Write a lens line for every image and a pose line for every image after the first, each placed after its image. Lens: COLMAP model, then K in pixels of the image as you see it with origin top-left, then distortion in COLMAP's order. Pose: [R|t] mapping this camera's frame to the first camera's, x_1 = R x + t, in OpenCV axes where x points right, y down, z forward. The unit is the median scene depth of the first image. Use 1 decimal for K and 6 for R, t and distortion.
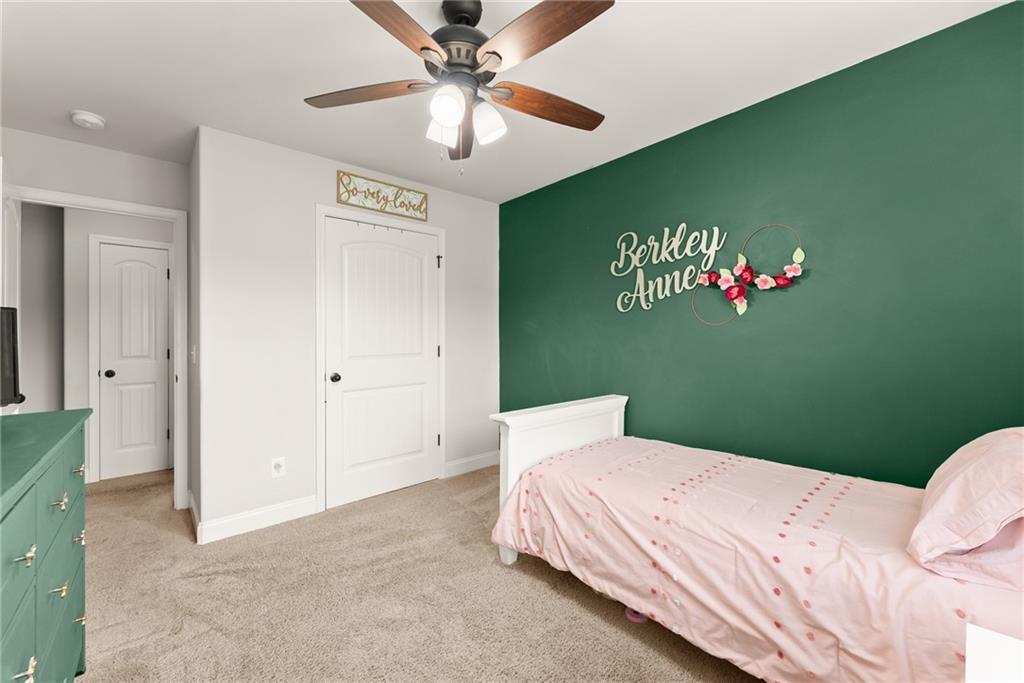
lens RADIAL K [[402.2, 0, 521.9], [0, 402.2, 339.4], [0, 0, 1]] dist [-0.000308, -0.000041]
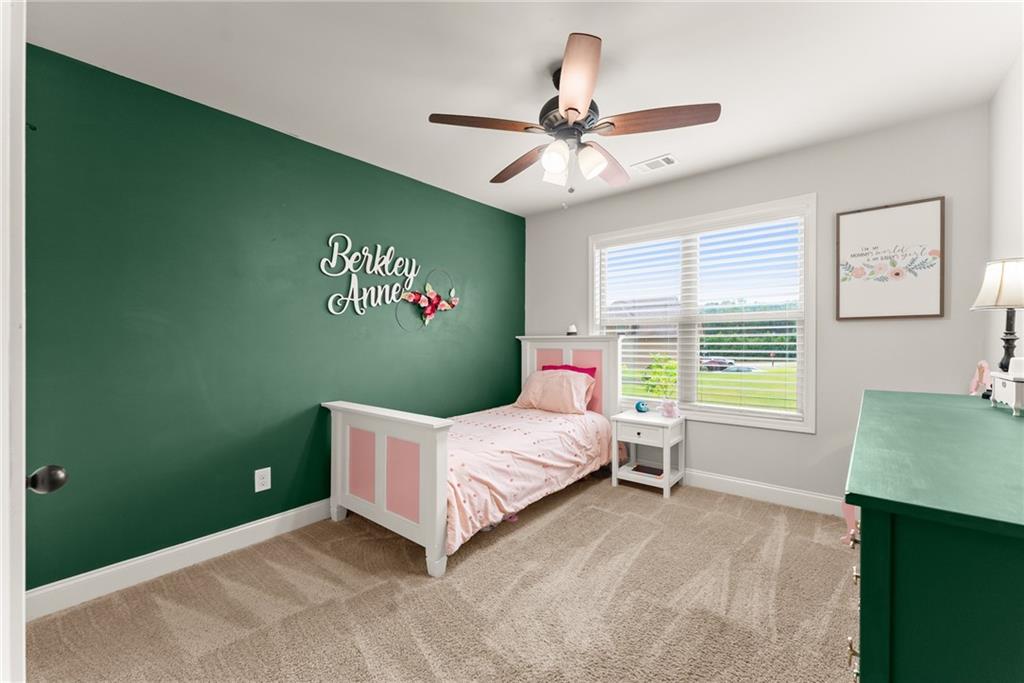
lens RADIAL K [[402.2, 0, 521.9], [0, 402.2, 339.4], [0, 0, 1]] dist [-0.000308, -0.000041]
pose [[-0.124813, 0.011425, 0.992115, -0.825746], [0.008581, 0.999909, -0.010436, 0.005697], [-0.992143, 0.007210, -0.124900, 0.748840]]
